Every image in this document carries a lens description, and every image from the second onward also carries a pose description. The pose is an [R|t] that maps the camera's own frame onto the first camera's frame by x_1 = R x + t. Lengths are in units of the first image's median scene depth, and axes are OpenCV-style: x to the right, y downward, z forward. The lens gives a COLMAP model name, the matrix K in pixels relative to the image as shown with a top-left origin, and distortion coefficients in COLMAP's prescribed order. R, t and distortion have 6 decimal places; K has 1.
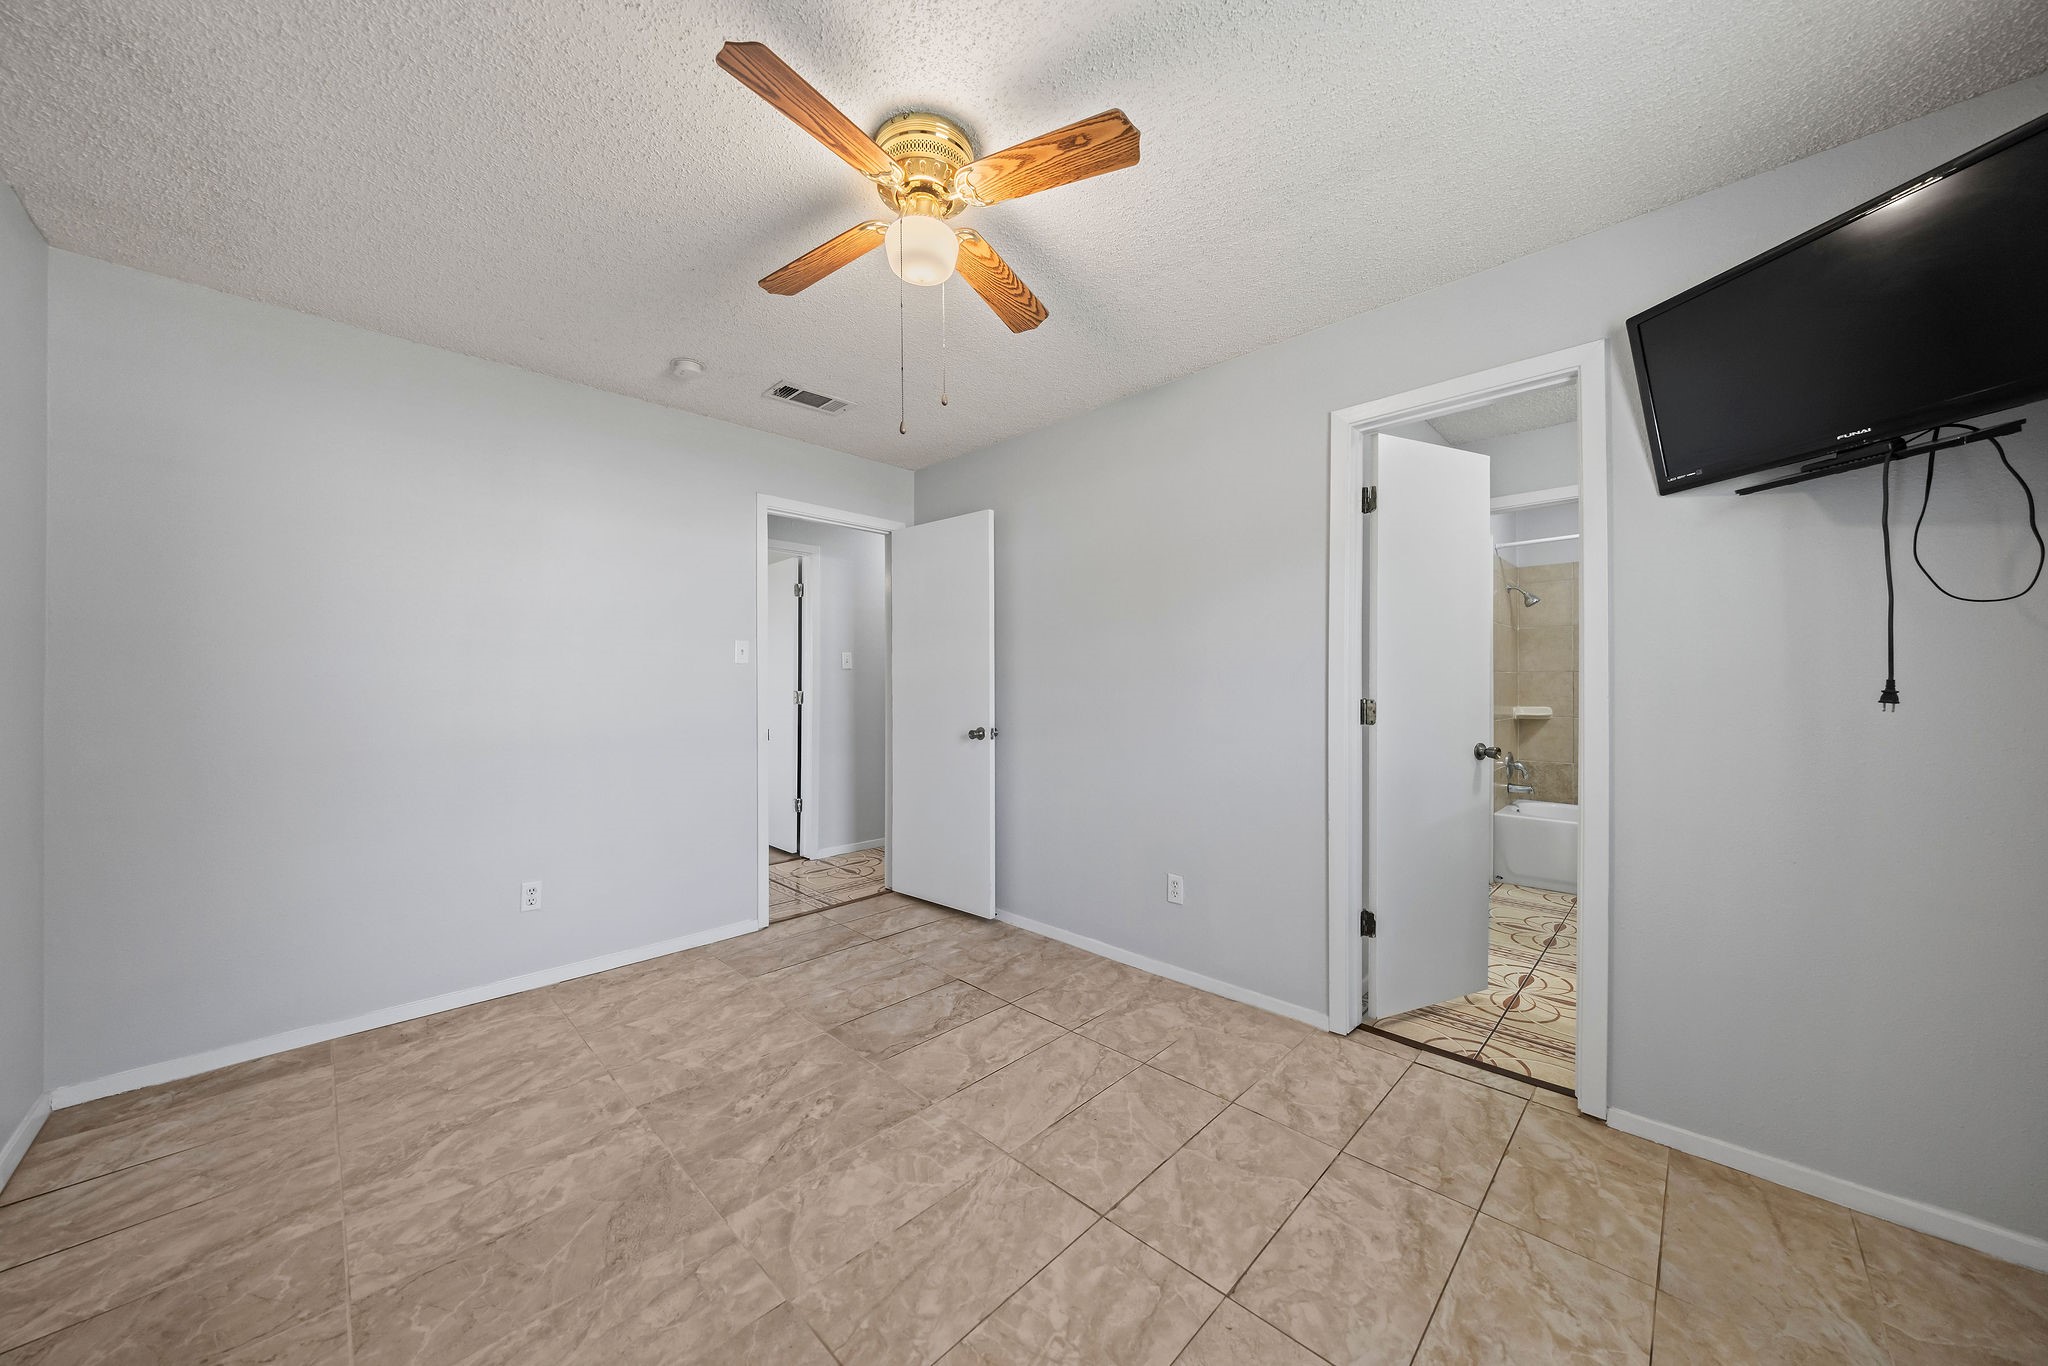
lens RADIAL K [[699.1, 0, 1010.7], [0, 699.1, 683.5], [0, 0, 1]] dist [0.001216, -0.000234]
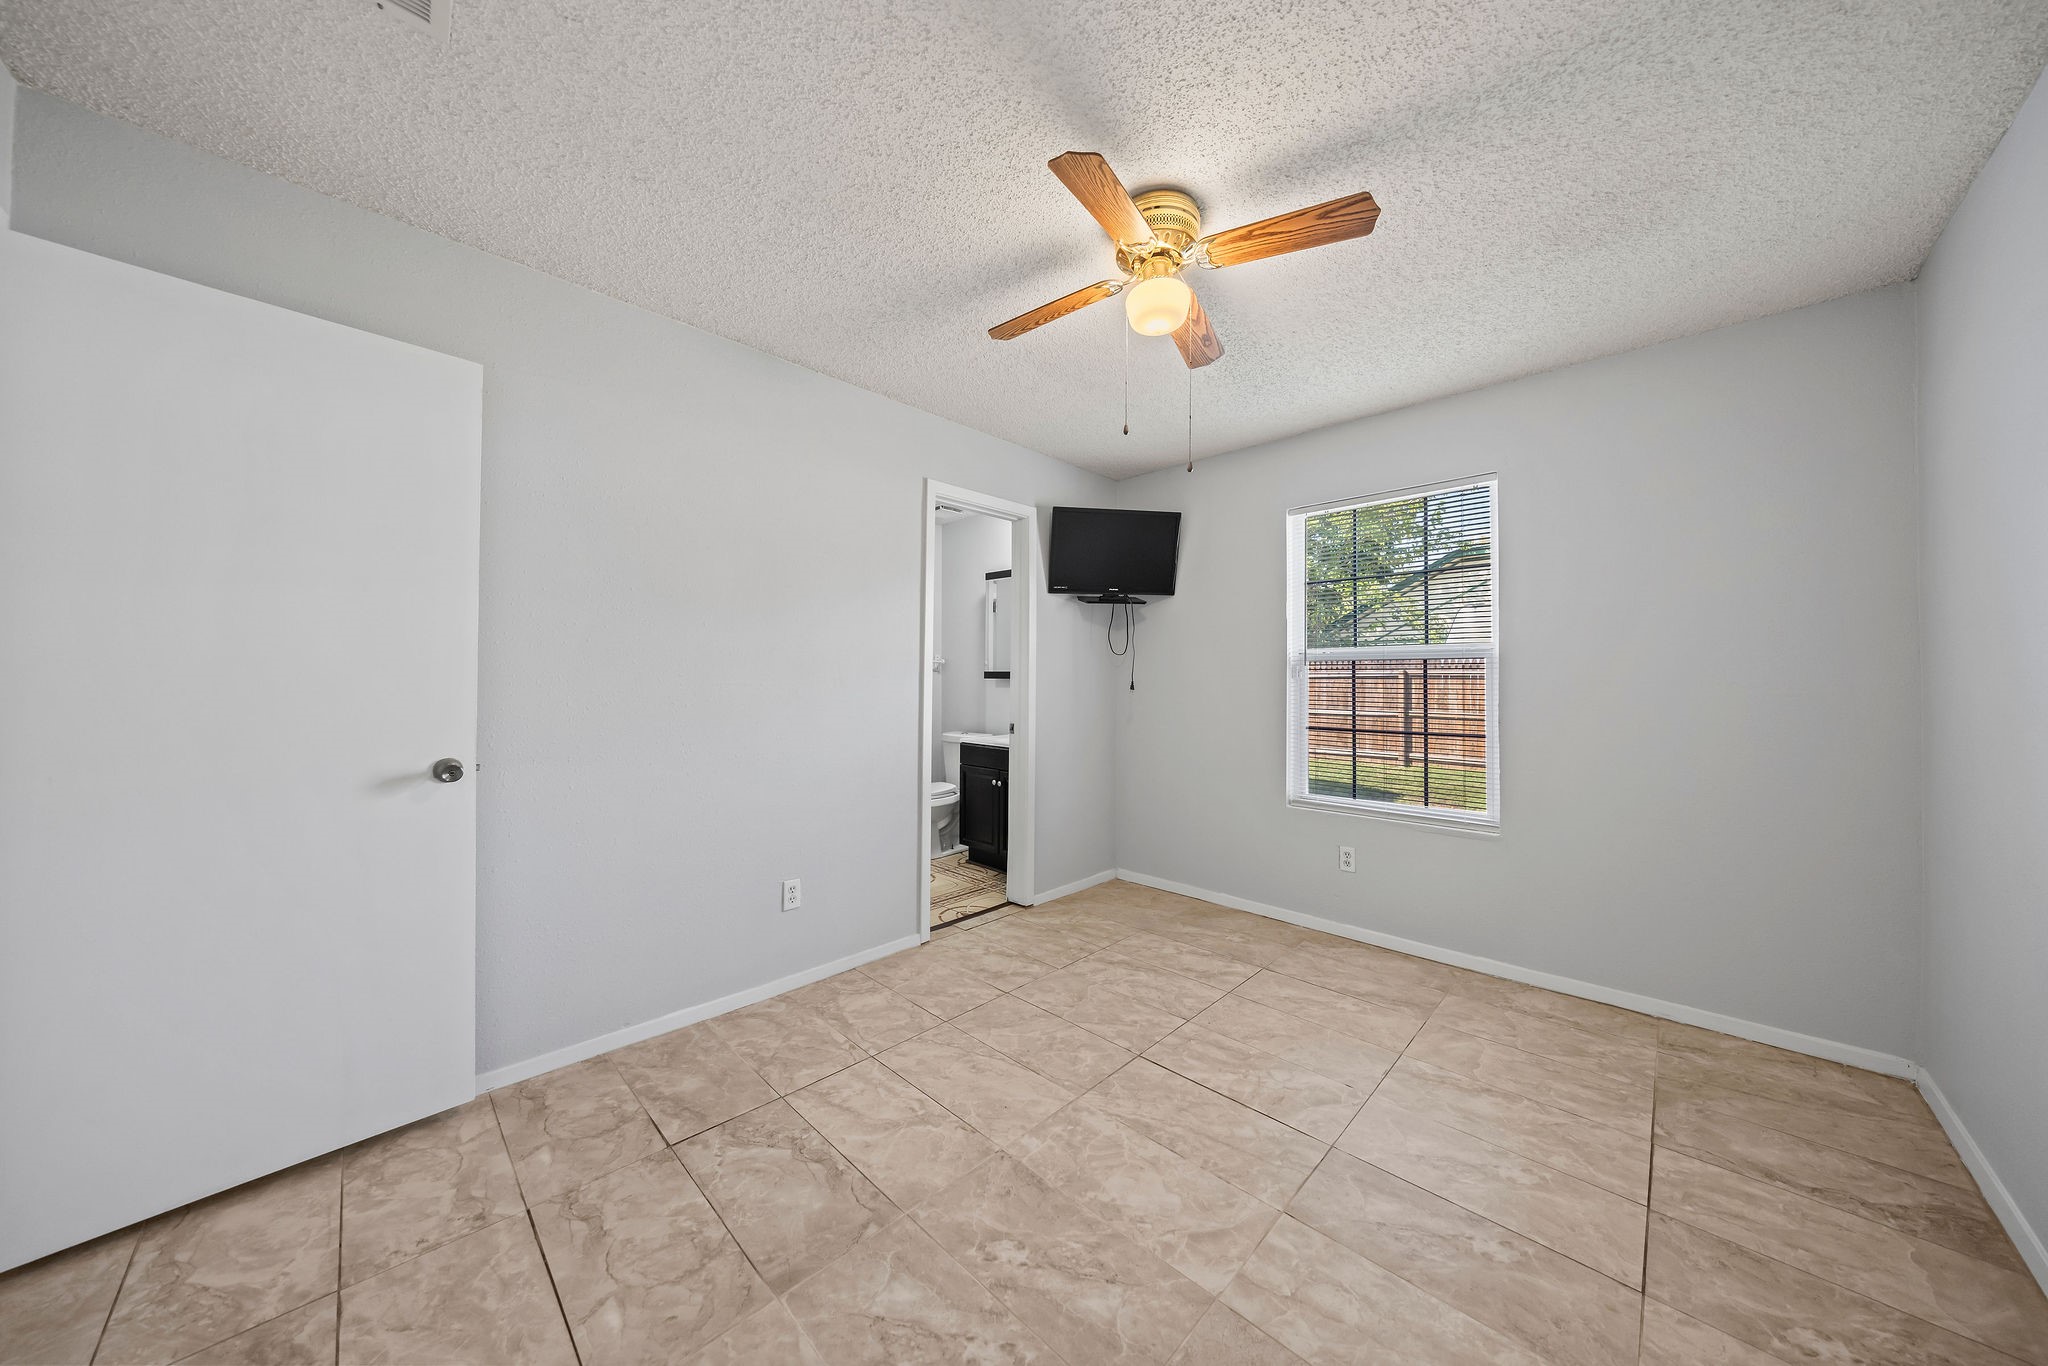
lens RADIAL K [[677.7, 0, 1013.0], [0, 677.7, 678.6], [0, 0, 1]] dist [-0.004932, -0.000141]
pose [[0.002682, 0.002150, 0.999994, -1.049890], [-0.008588, 0.999961, -0.002127, -0.005212], [-0.999960, -0.008582, 0.002700, 1.052129]]
